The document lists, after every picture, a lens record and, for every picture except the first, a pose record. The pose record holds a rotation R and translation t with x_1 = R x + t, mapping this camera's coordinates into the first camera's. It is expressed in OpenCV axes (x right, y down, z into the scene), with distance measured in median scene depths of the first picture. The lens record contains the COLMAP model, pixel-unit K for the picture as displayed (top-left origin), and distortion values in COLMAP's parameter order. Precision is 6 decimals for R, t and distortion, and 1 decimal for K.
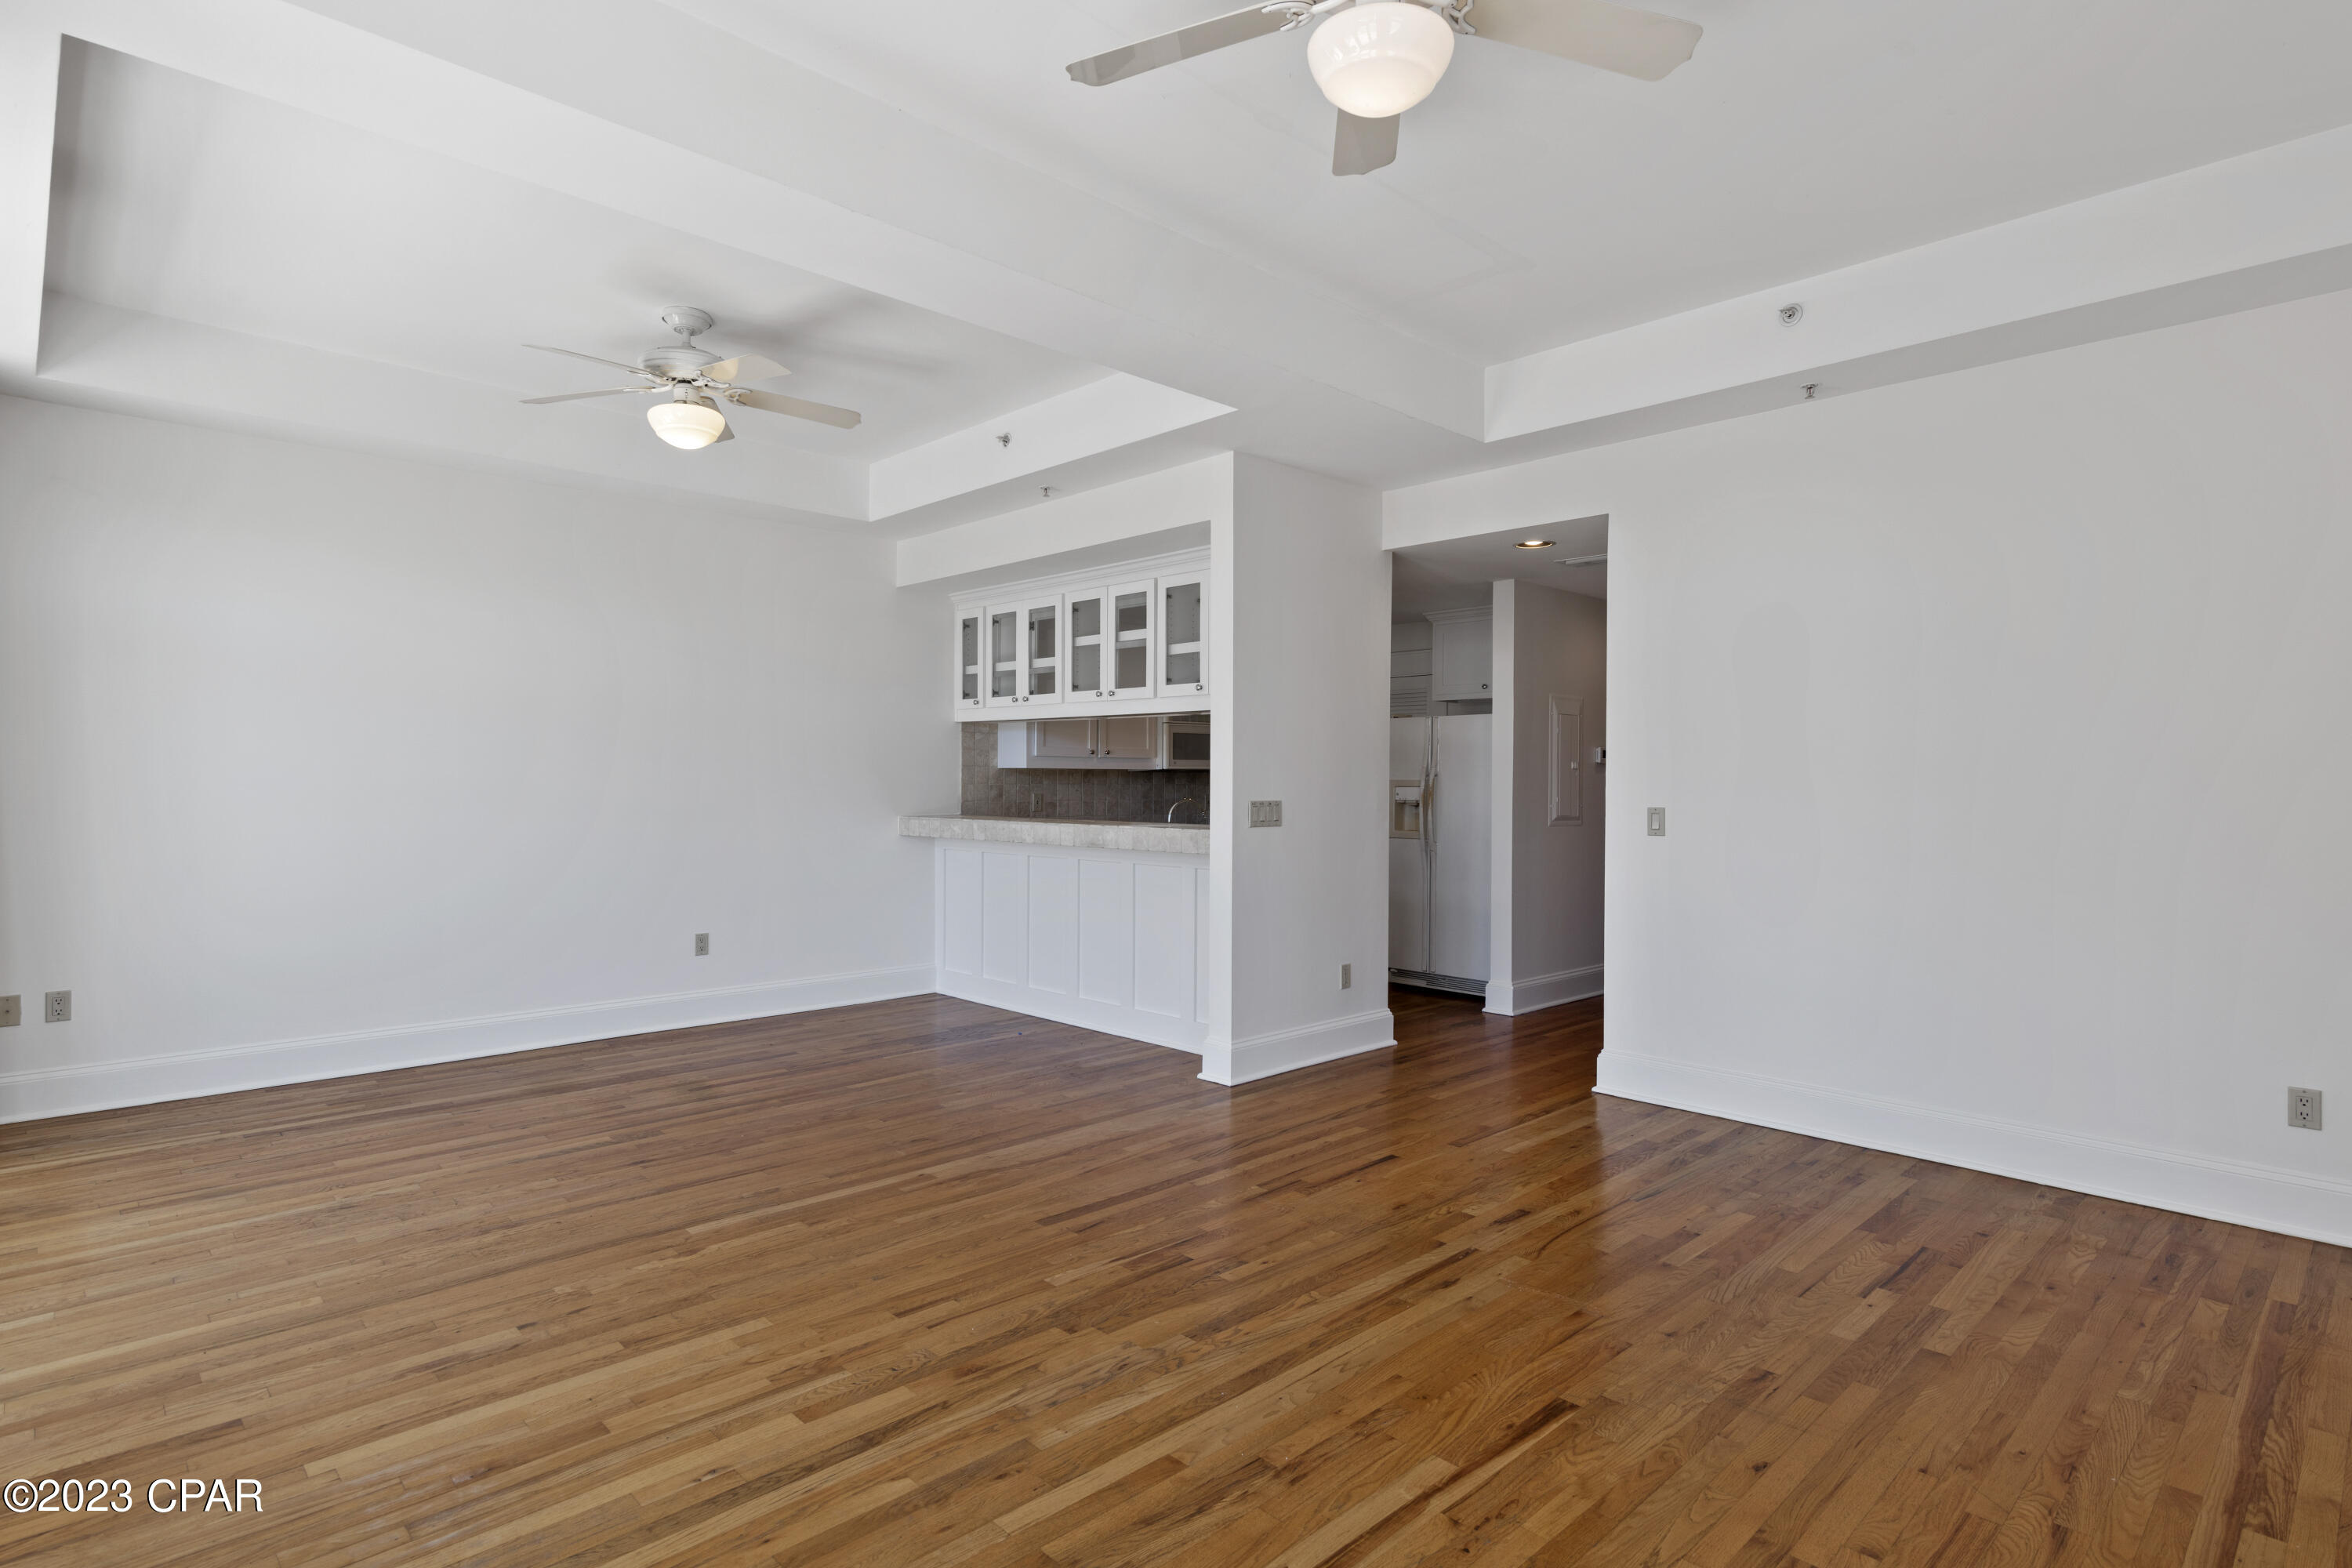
lens RADIAL K [[1188.1, 0, 1190.5], [0, 1188.1, 795.5], [0, 0, 1]] dist [0.014873, 0.000377]
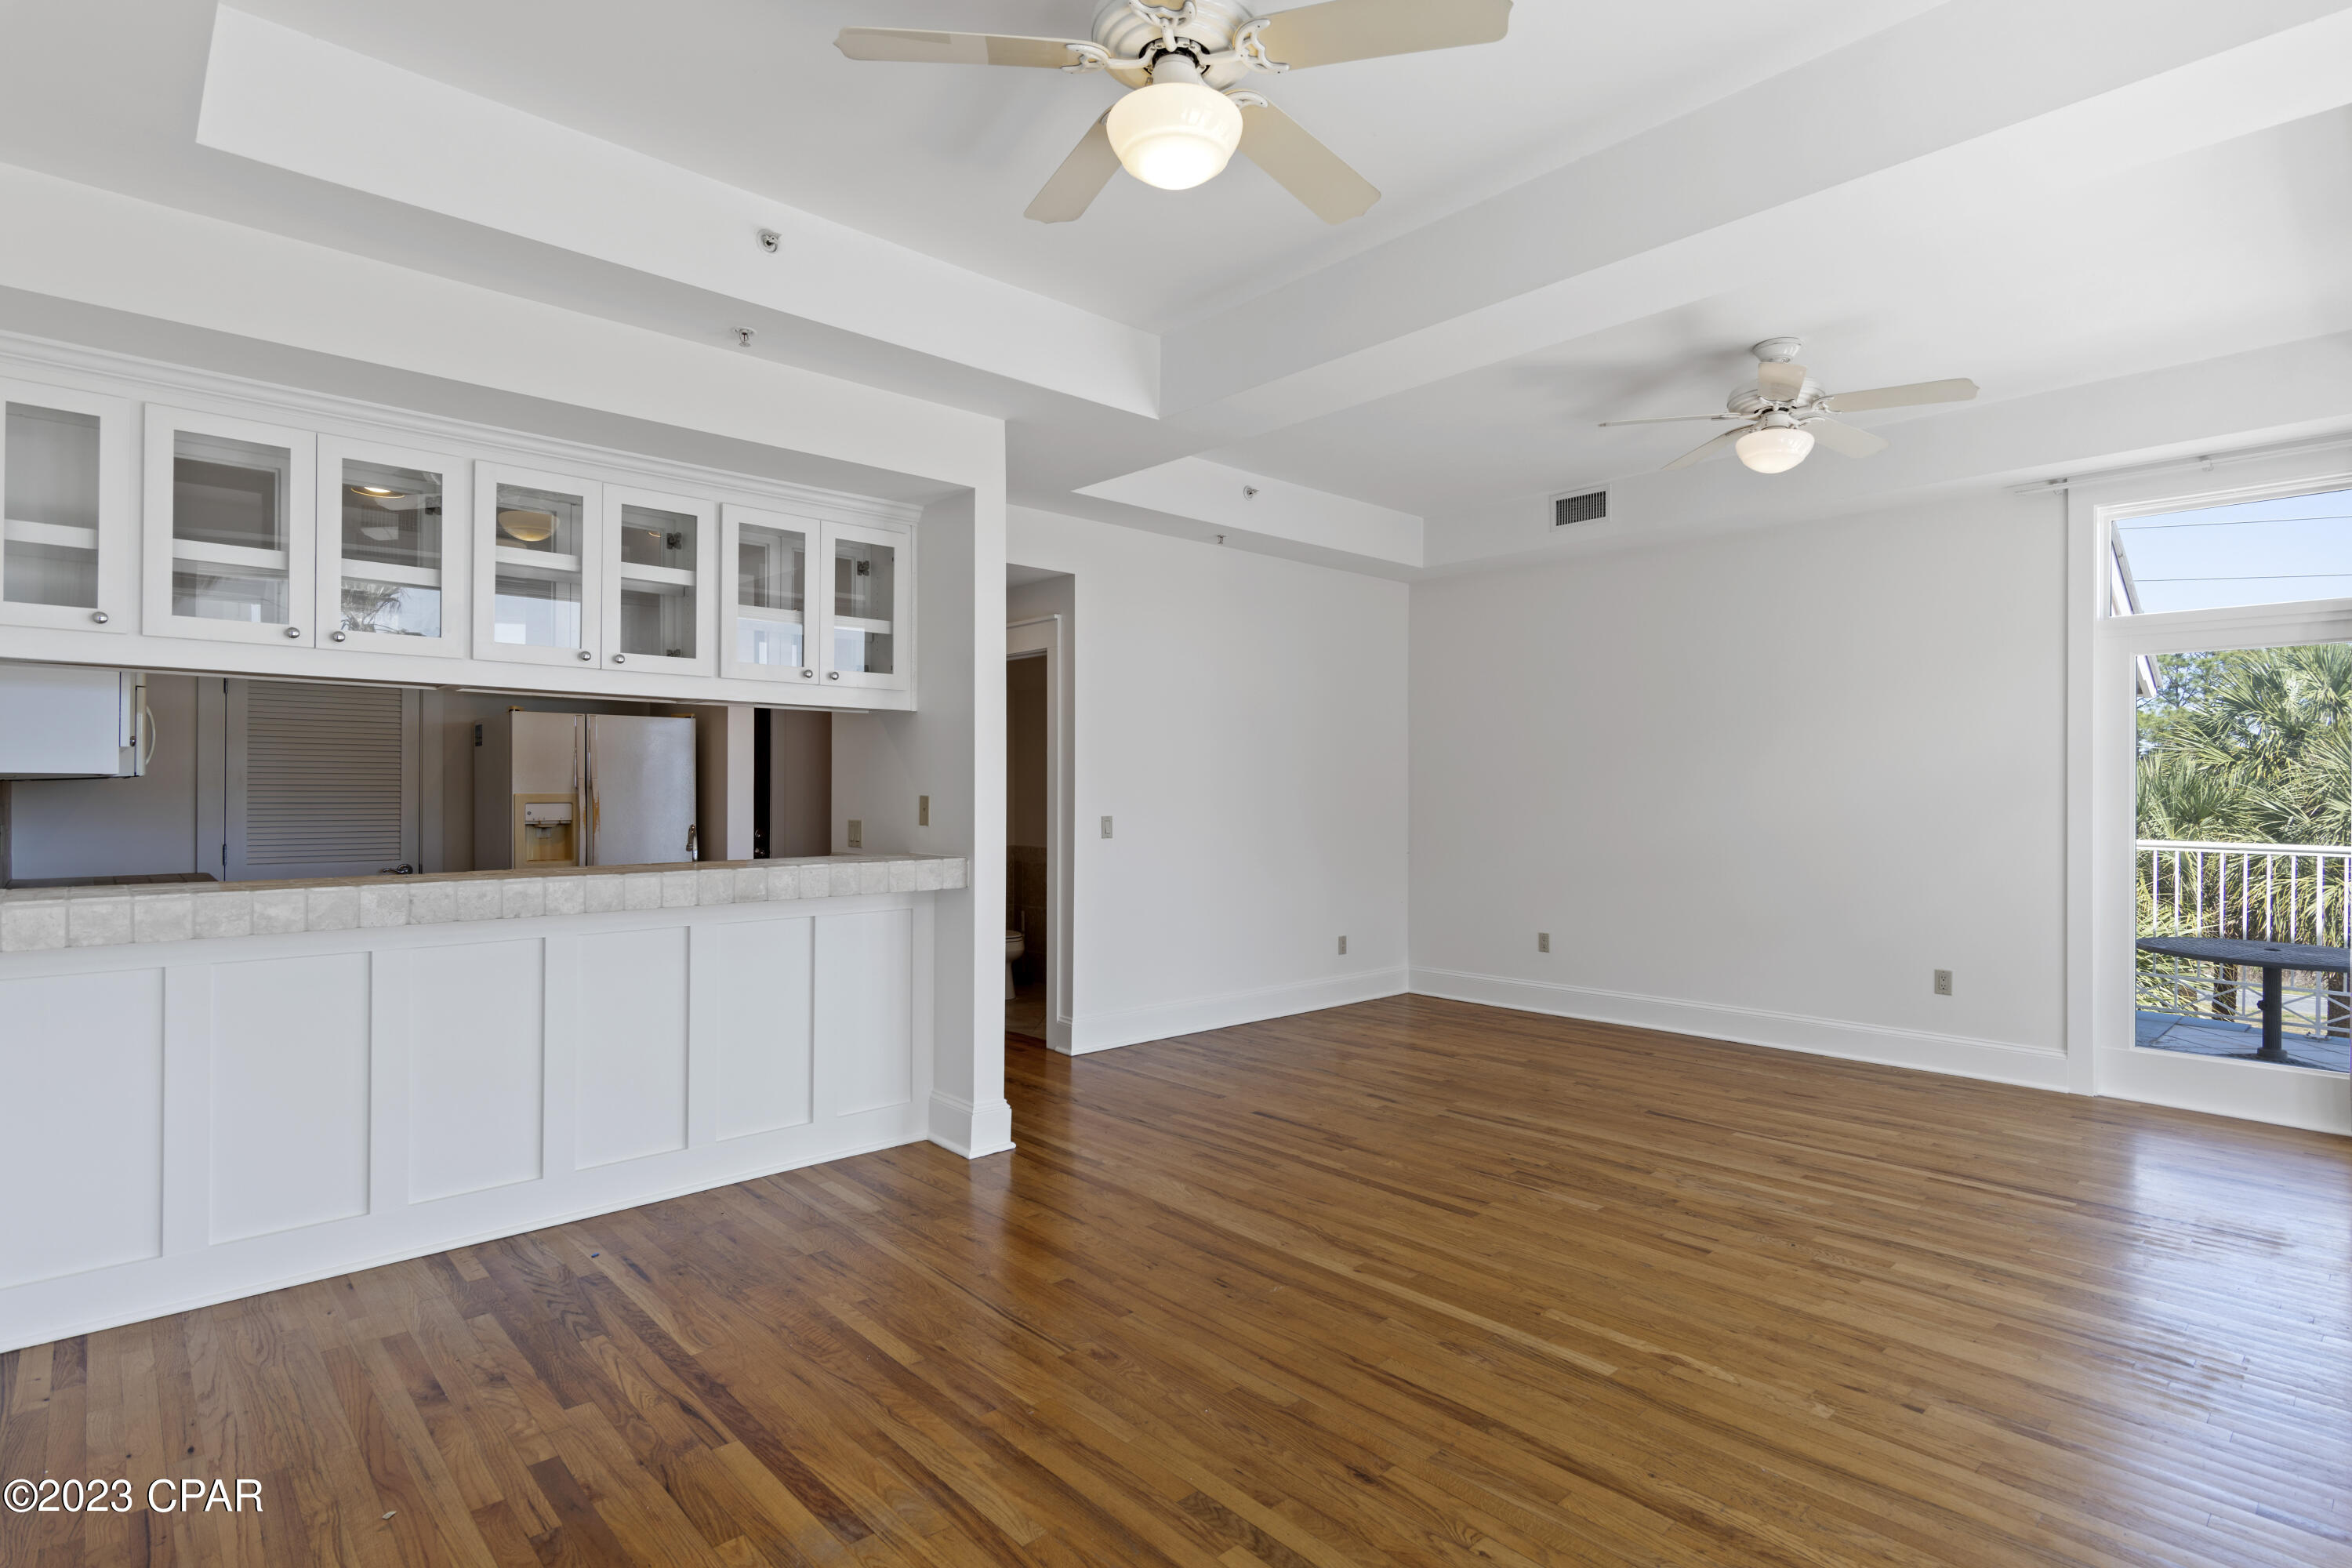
lens RADIAL K [[1157.2, 0, 1164.2], [0, 1157.2, 804.4], [0, 0, 1]] dist [0.002165, 0.000361]
pose [[0.039327, -0.015597, 0.999105, -1.035846], [0.010909, 0.999825, 0.015179, -0.025622], [-0.999167, 0.010302, 0.039490, 1.091723]]
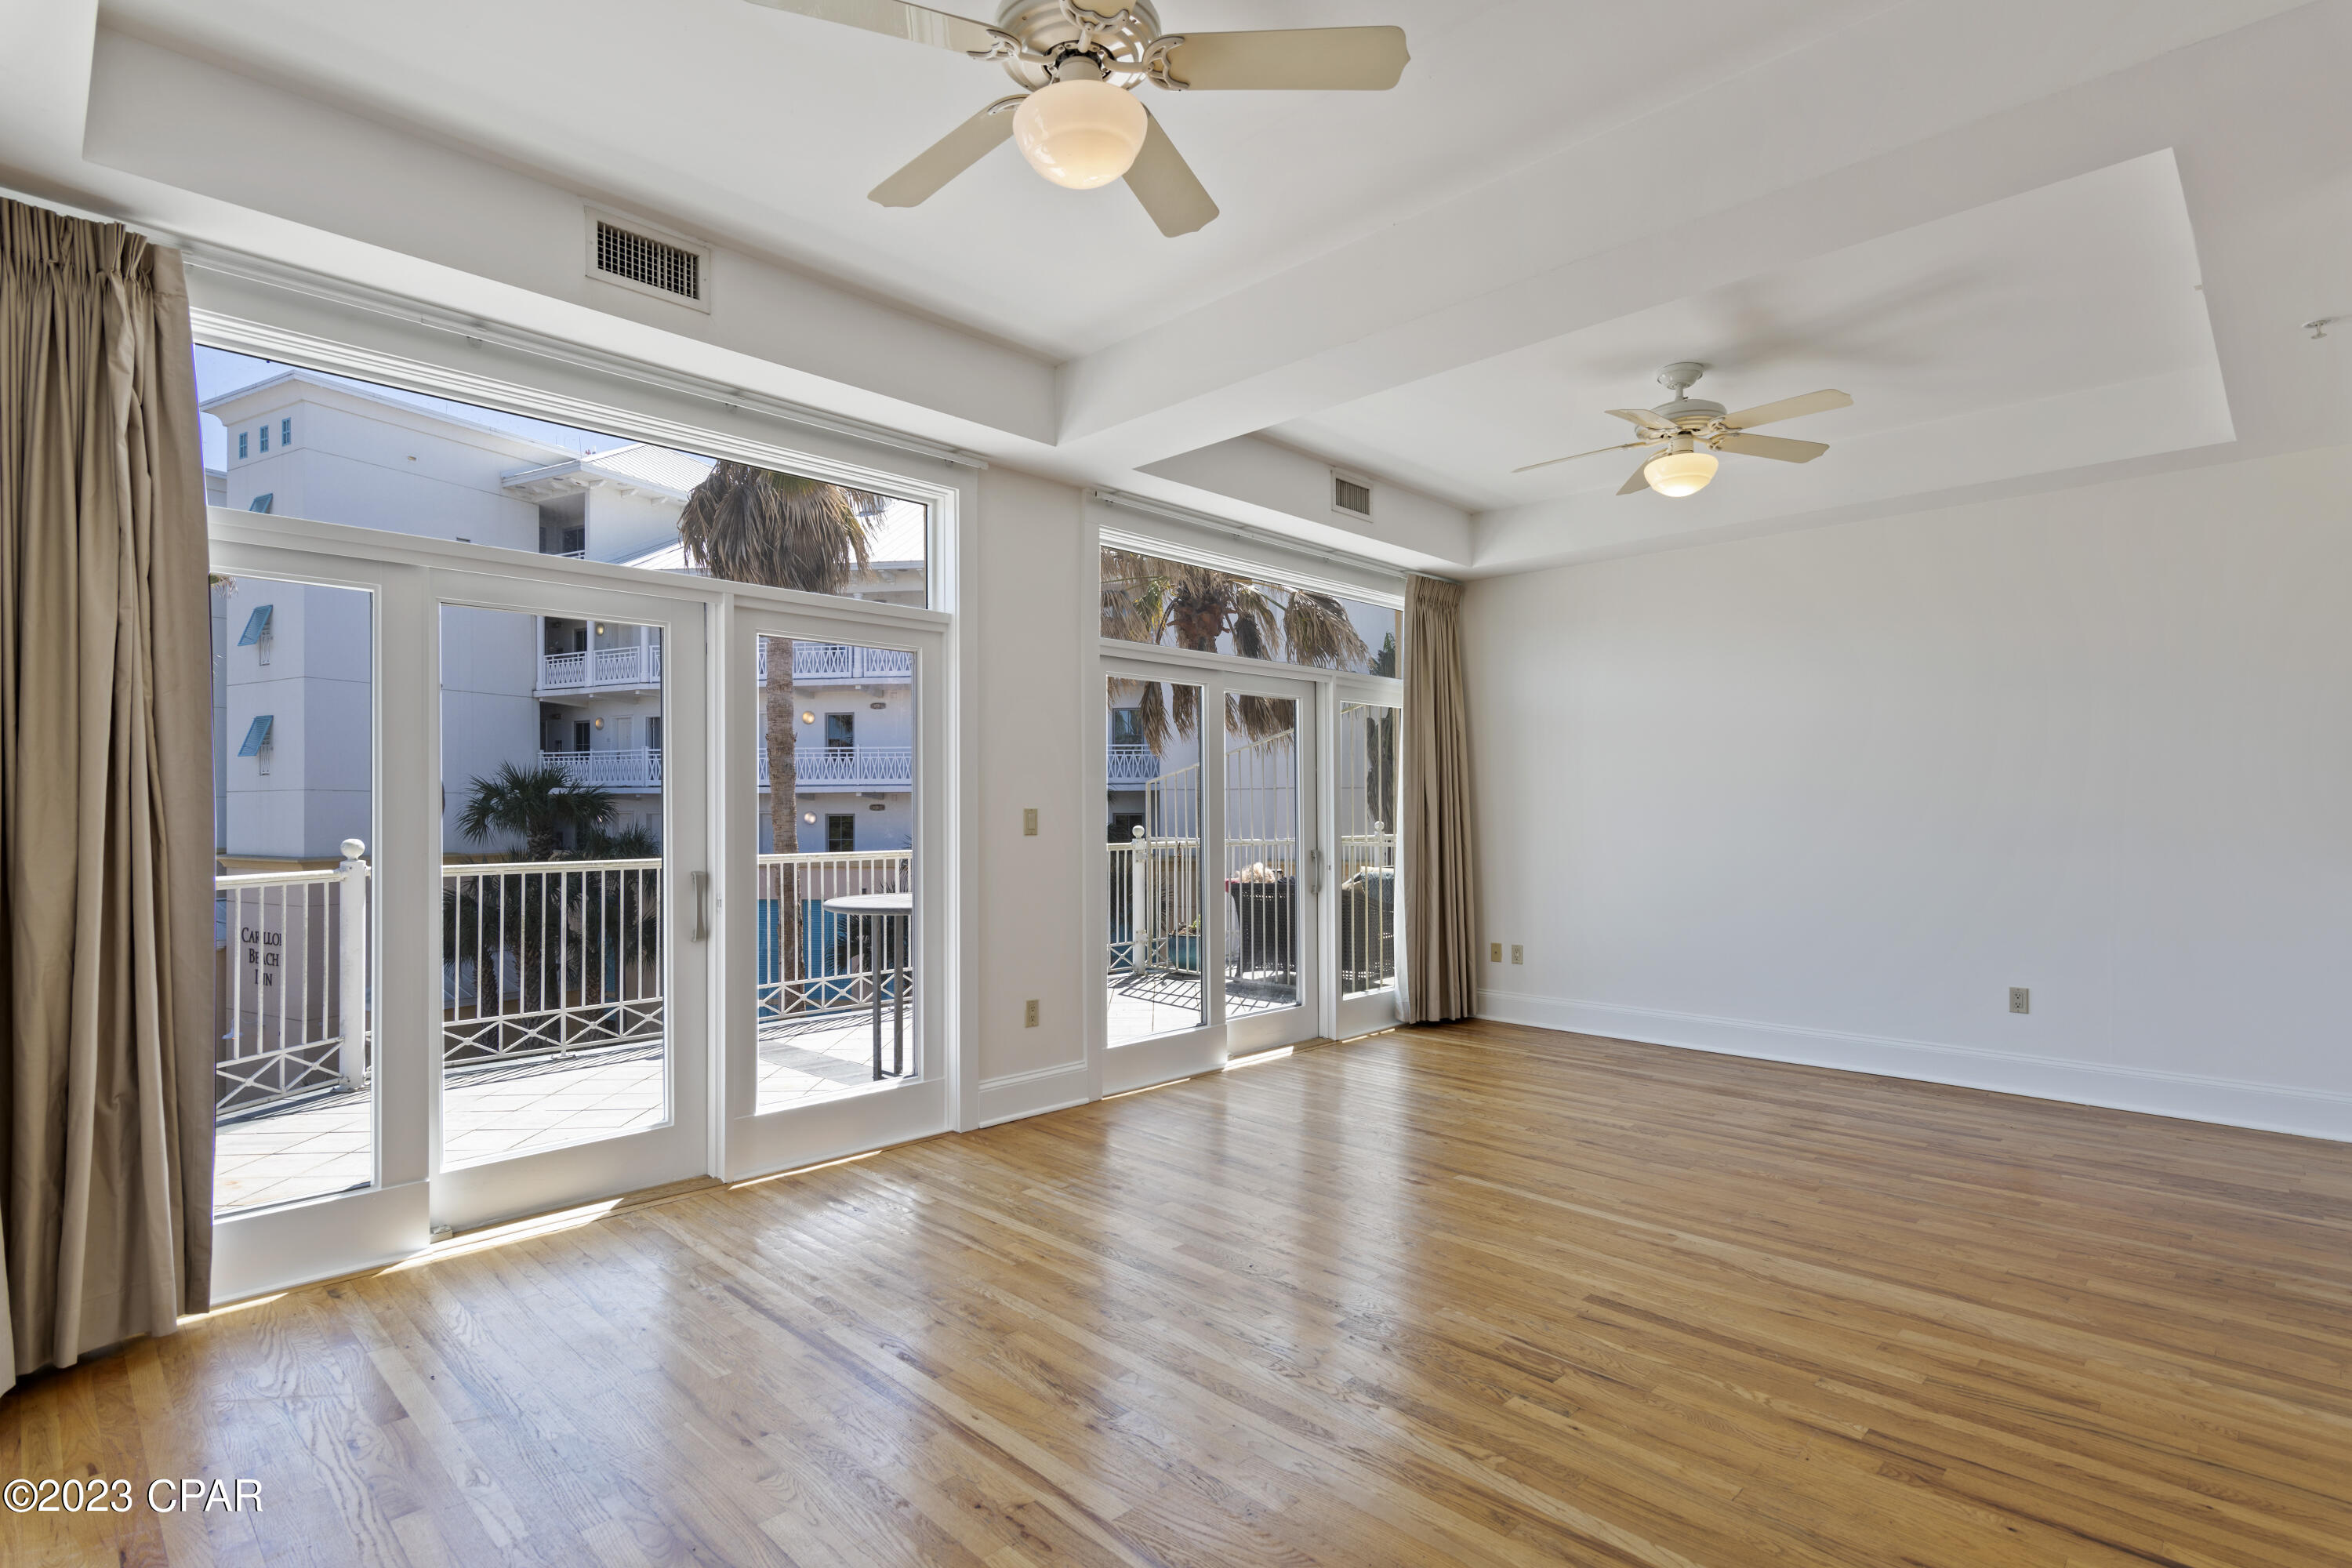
lens RADIAL K [[1157.2, 0, 1169.1], [0, 1157.2, 807.5], [0, 0, 1]] dist [0.002165, 0.000361]
pose [[0.012817, -0.008933, -0.999878, 0.662804], [-0.011523, 0.999892, -0.009081, 0.000443], [0.999851, 0.011638, 0.012713, 0.590332]]
